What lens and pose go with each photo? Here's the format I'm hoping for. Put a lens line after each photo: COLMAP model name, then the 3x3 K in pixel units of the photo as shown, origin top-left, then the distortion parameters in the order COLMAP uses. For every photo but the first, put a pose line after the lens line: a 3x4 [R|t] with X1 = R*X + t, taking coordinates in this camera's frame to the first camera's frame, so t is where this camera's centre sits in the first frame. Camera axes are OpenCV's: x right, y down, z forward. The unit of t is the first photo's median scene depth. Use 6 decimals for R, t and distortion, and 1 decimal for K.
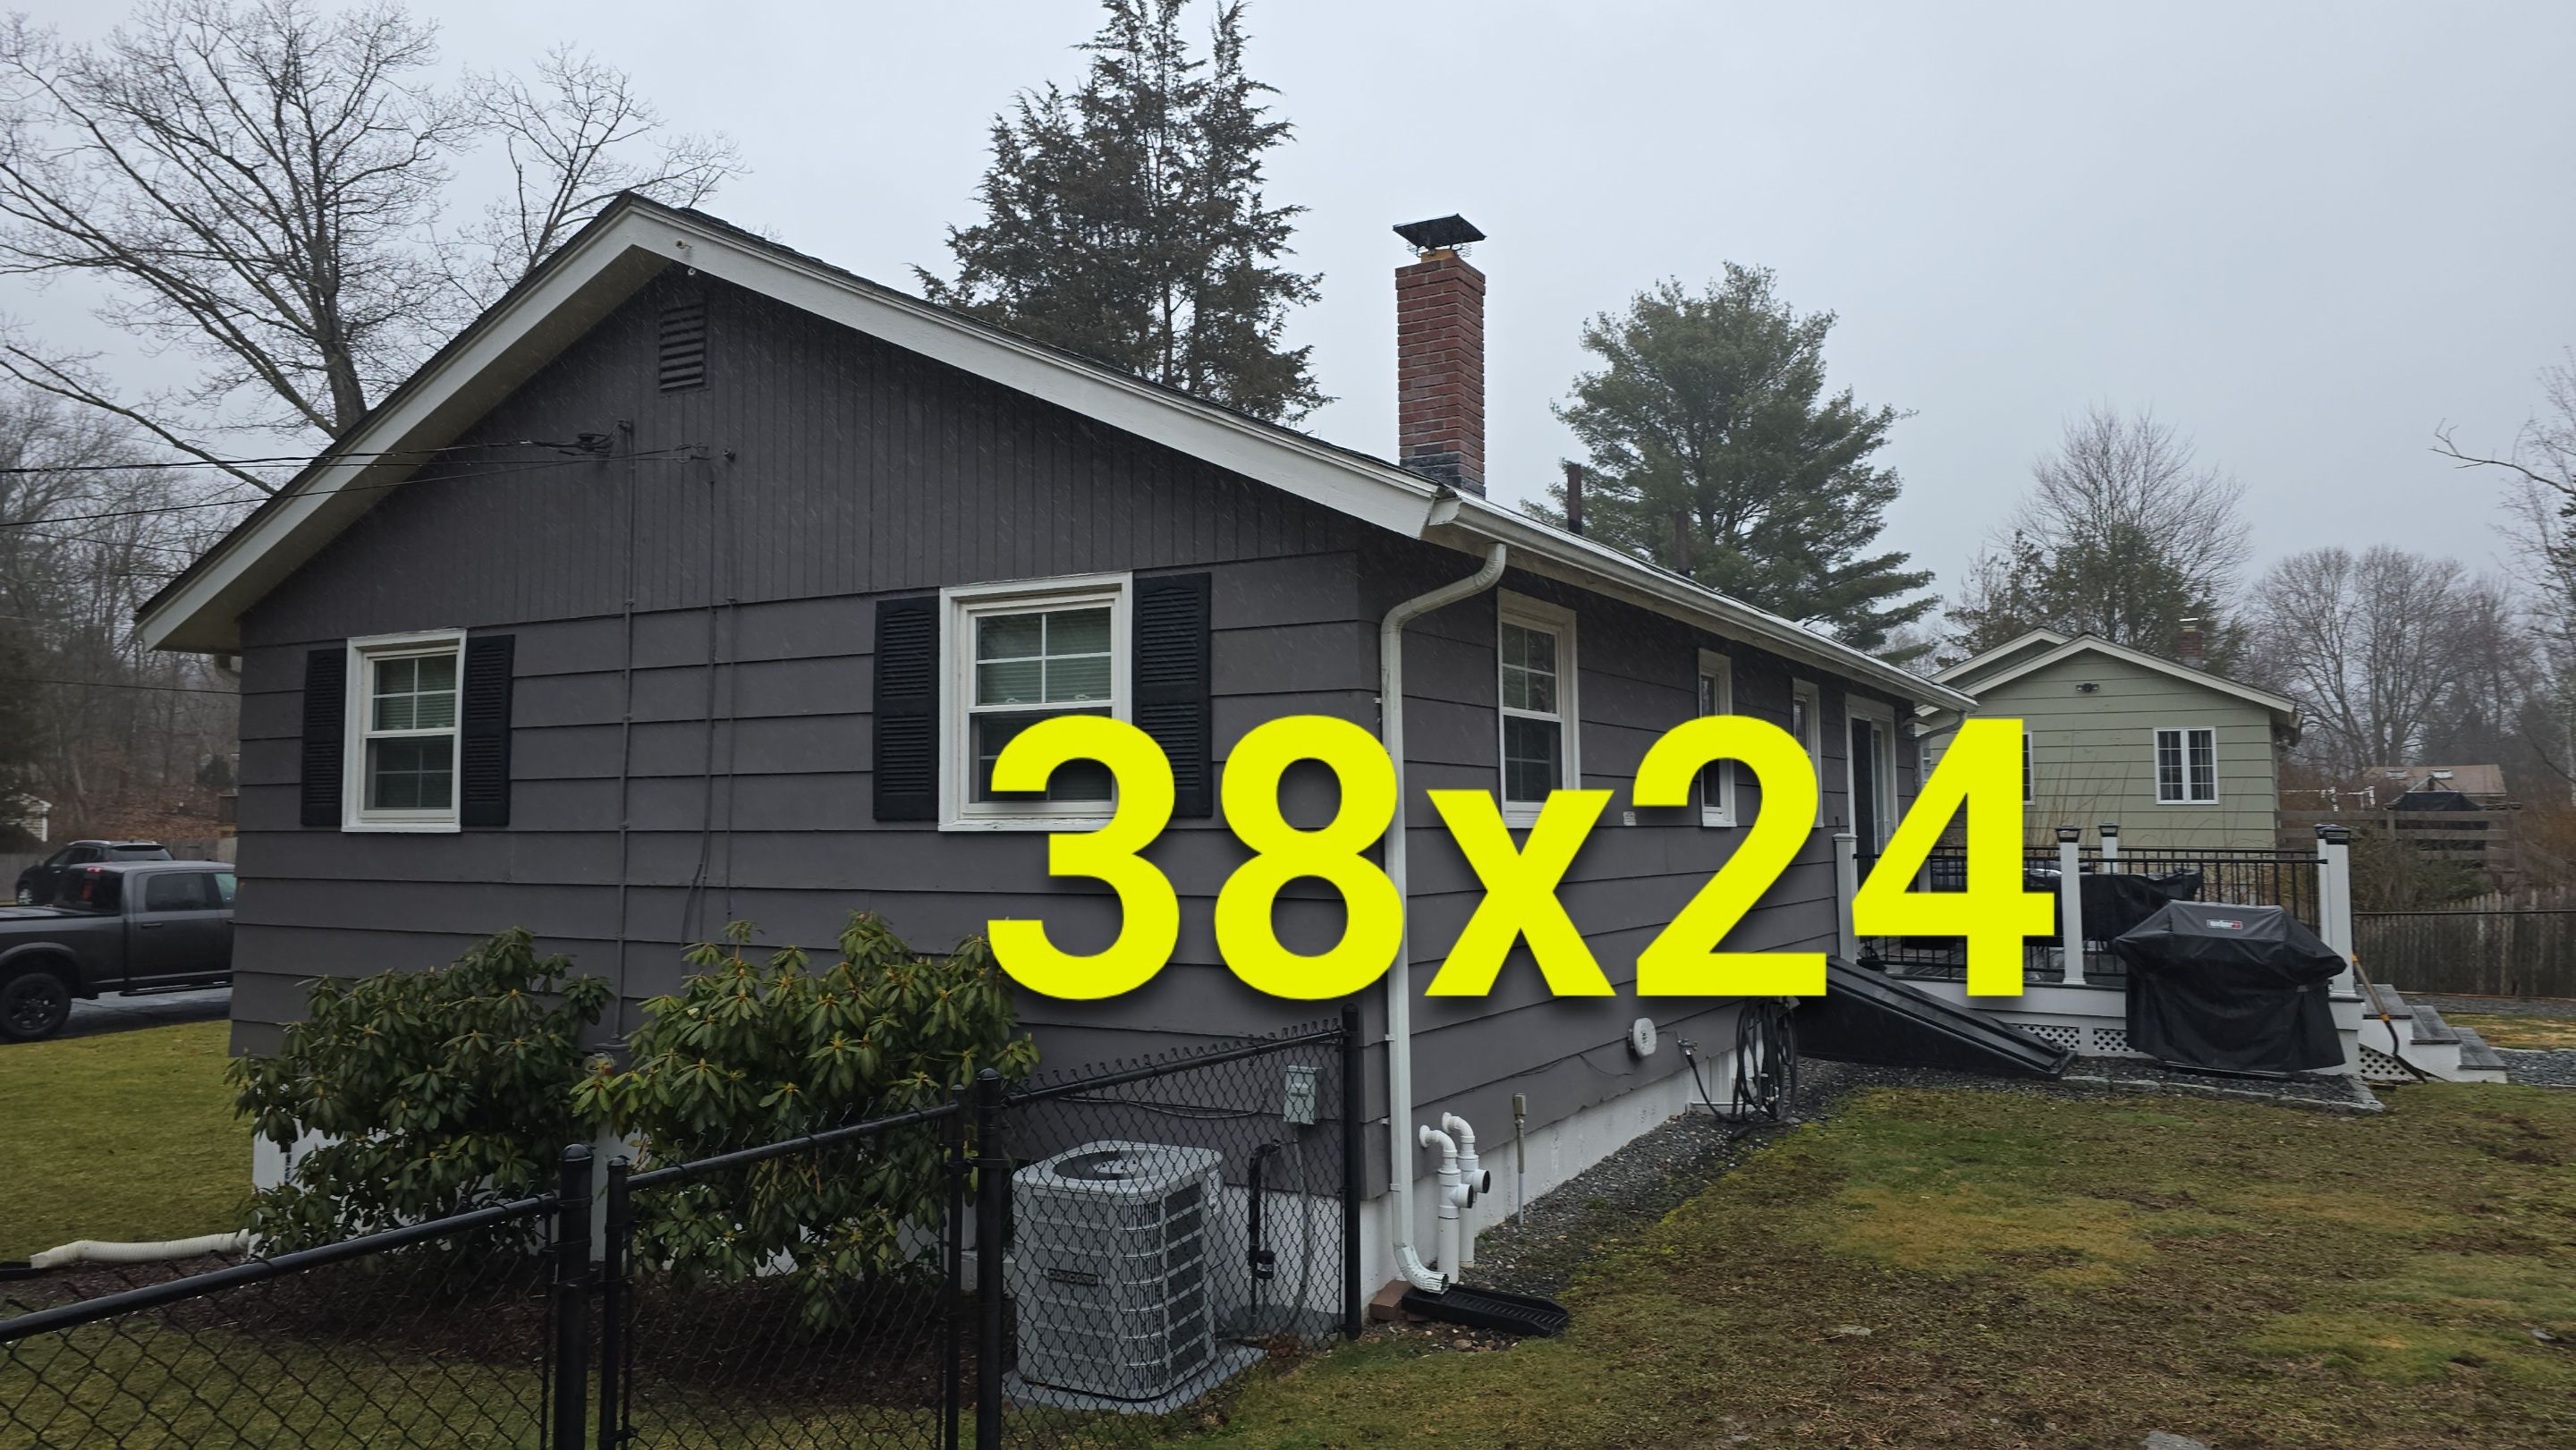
lens RADIAL K [[1715.6, 0, 1352.4], [0, 1715.6, 736.5], [0, 0, 1]] dist [0.051485, -0.029758]
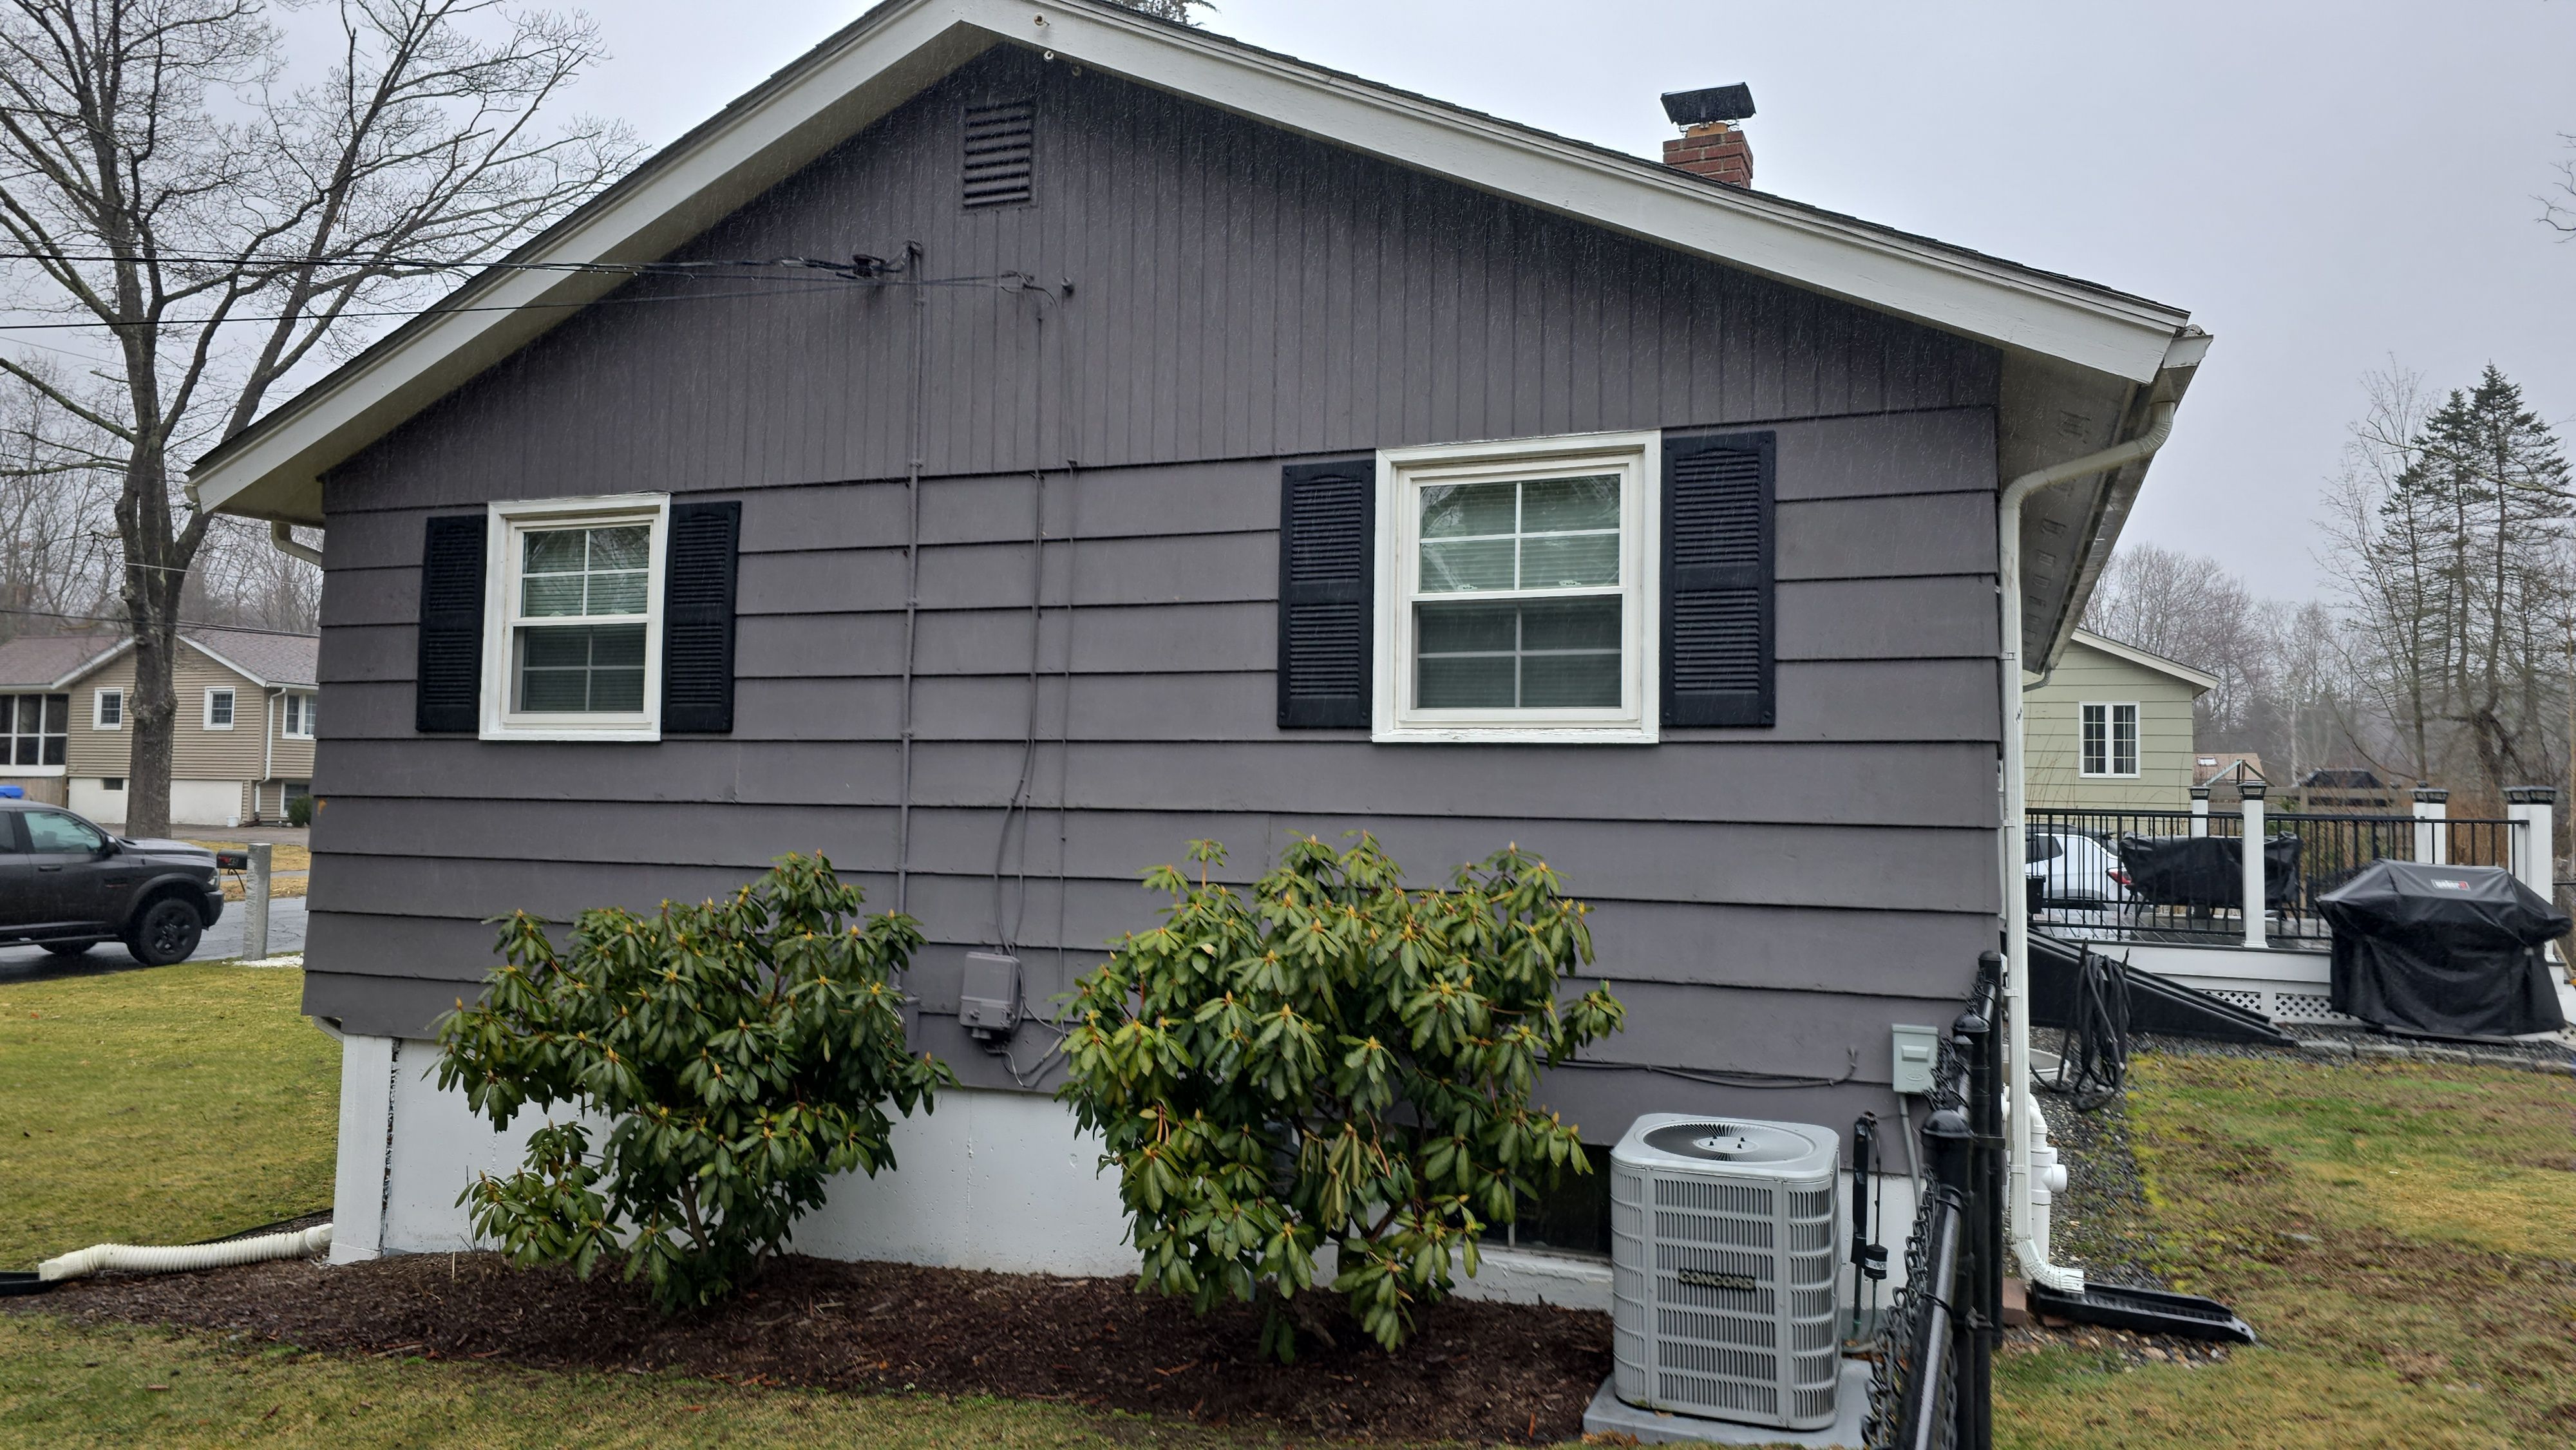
lens RADIAL K [[1715.4, 0, 1309.7], [0, 1715.4, 726.6], [0, 0, 1]] dist [0.051485, -0.029758]
pose [[0.991821, 0.022033, 0.125723, -0.332160], [-0.023155, 0.999704, 0.007465, 0.037479], [-0.125521, -0.010315, 0.992037, 0.160887]]
